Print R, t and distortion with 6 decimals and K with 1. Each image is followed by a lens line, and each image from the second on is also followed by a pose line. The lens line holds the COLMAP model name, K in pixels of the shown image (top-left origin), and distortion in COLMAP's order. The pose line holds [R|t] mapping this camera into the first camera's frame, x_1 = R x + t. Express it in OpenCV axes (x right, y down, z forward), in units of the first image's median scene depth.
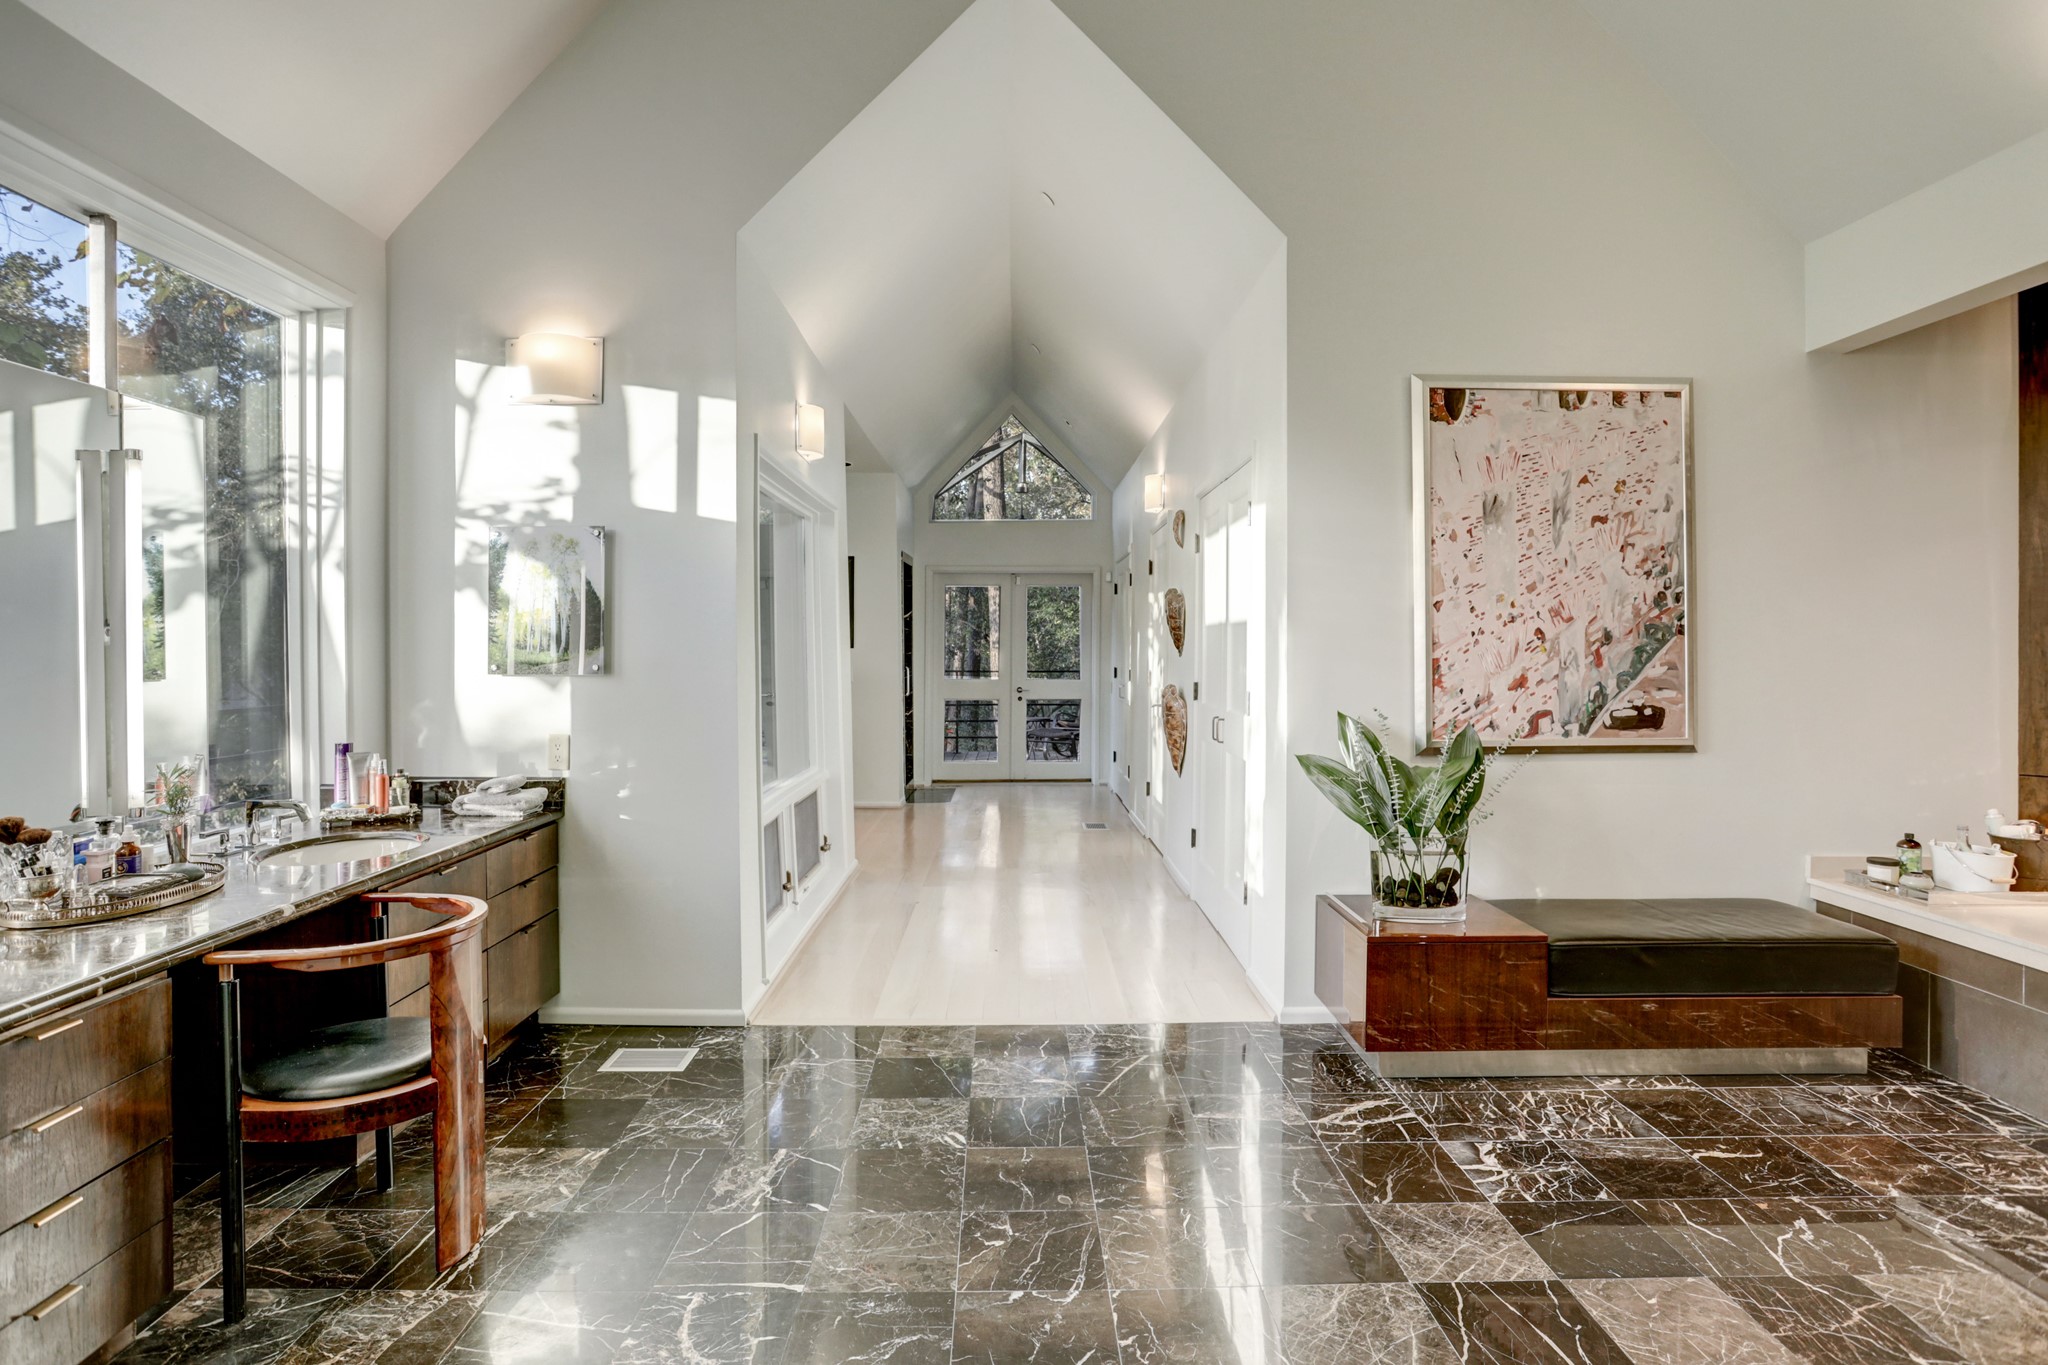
lens RADIAL K [[1063.7, 0, 1002.5], [0, 1063.7, 637.3], [0, 0, 1]] dist [-0.006488, 0.001212]
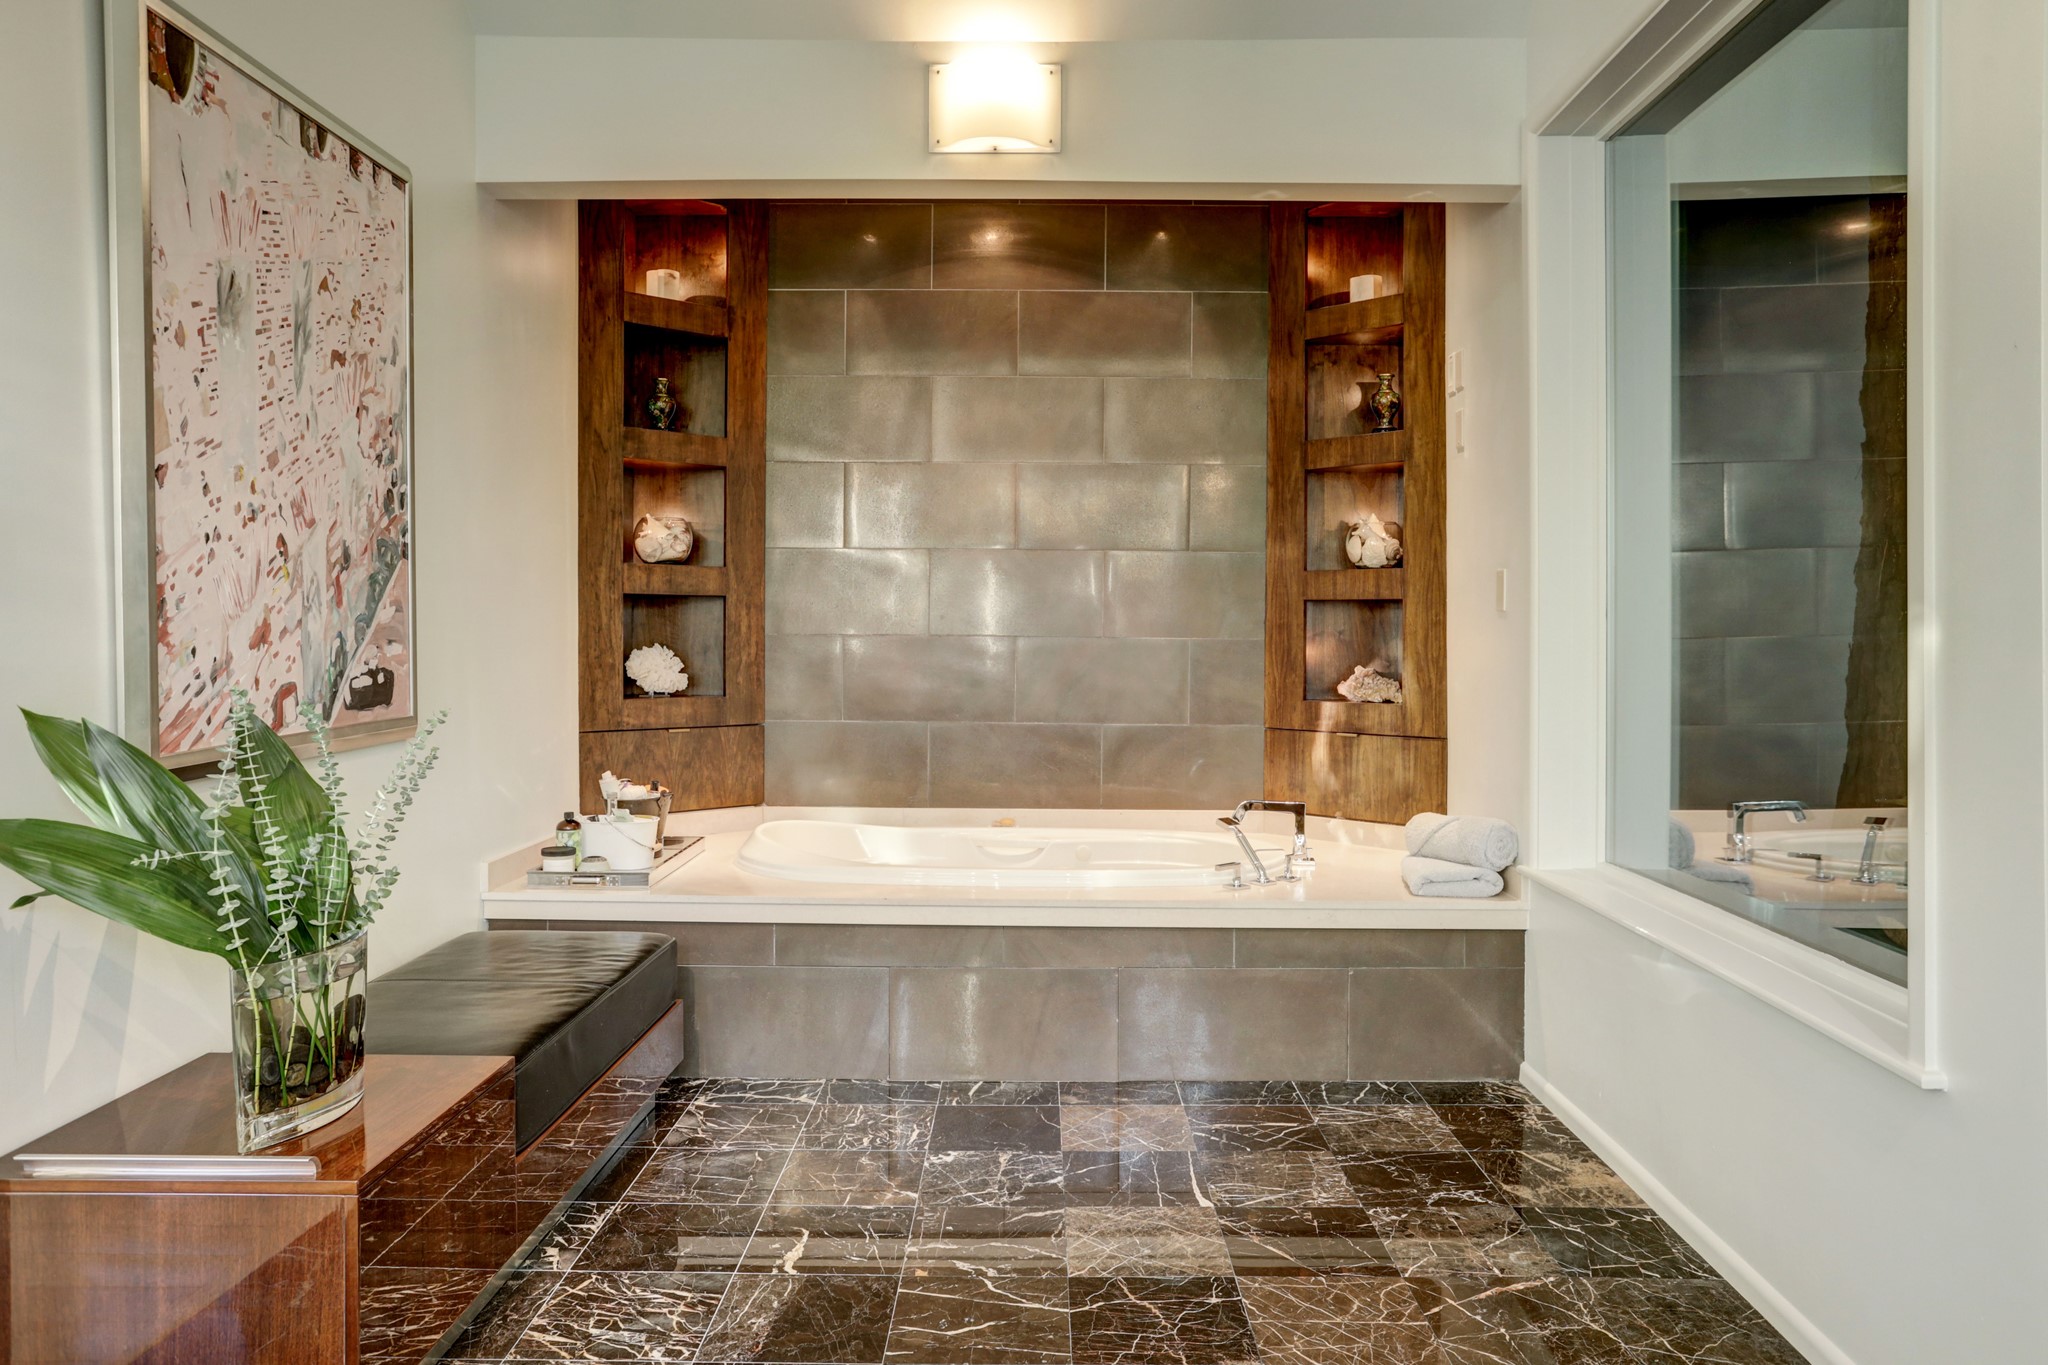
lens RADIAL K [[1413.5, 0, 1029.5], [0, 1413.5, 637.5], [0, 0, 1]] dist [0.006662, 0.000878]
pose [[0.007616, -0.011239, 0.999908, -0.227090], [-0.018049, 0.999772, 0.011375, 0.029314], [-0.999808, -0.018134, 0.007411, 0.607071]]
